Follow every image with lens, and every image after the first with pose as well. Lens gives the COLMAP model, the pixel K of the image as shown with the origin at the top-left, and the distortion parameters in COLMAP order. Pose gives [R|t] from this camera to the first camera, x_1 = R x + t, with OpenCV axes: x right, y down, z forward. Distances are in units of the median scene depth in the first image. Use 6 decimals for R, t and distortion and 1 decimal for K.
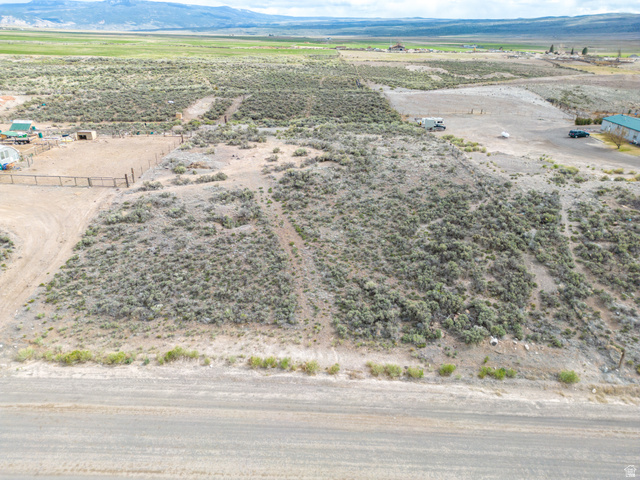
lens RADIAL K [[441.9, 0, 320.0], [0, 441.9, 240.0], [0, 0, 1]] dist [0.088428, -0.080115]
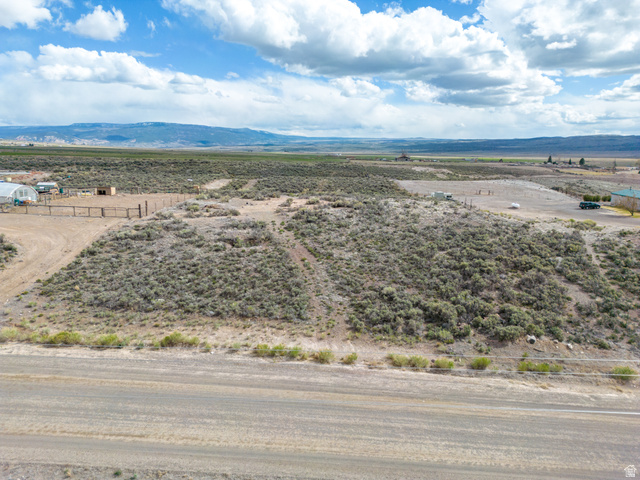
lens RADIAL K [[441.9, 0, 320.0], [0, 441.9, 240.0], [0, 0, 1]] dist [0.088428, -0.080115]
pose [[0.999704, 0.007880, -0.023036, -0.007369], [-0.012990, 0.972882, -0.230938, 0.184214], [0.020592, 0.231169, 0.972696, 0.062731]]
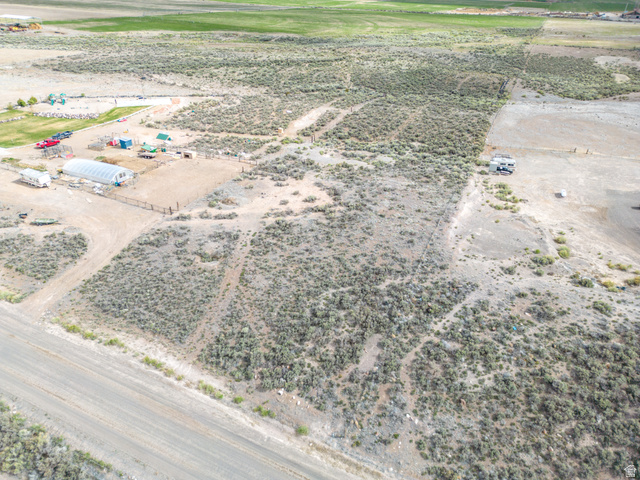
lens RADIAL K [[441.9, 0, 320.0], [0, 441.9, 240.0], [0, 0, 1]] dist [0.088428, -0.080115]
pose [[0.906261, 0.212420, -0.365472, 0.718084], [-0.178863, 0.976057, 0.123779, -0.371939], [0.383014, -0.046807, 0.922556, -0.250480]]
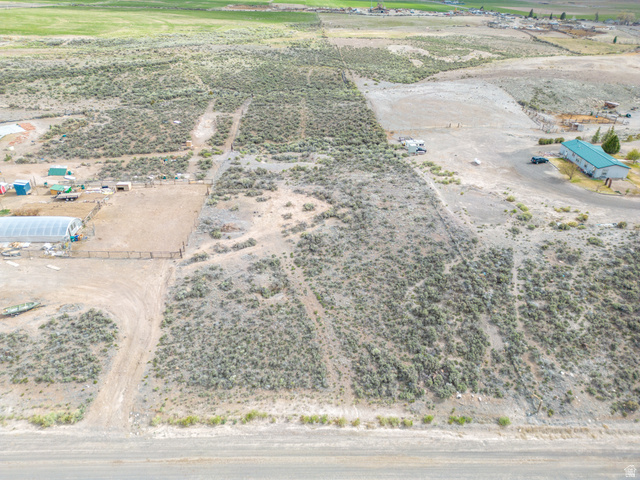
lens RADIAL K [[441.9, 0, 320.0], [0, 441.9, 240.0], [0, 0, 1]] dist [0.088428, -0.080115]
pose [[0.998885, -0.017485, 0.043846, -0.104891], [0.013289, 0.995462, 0.094224, -0.337311], [-0.045294, -0.093536, 0.994585, -0.331665]]
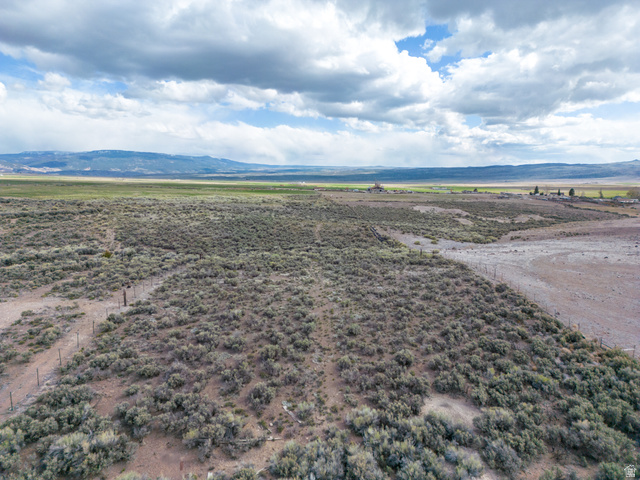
lens RADIAL K [[441.9, 0, 320.0], [0, 441.9, 240.0], [0, 0, 1]] dist [0.088428, -0.080115]
pose [[0.998153, -0.008485, 0.060150, -0.134609], [0.025544, 0.957023, -0.288884, -0.785764], [-0.055114, 0.289887, 0.955473, 1.981654]]
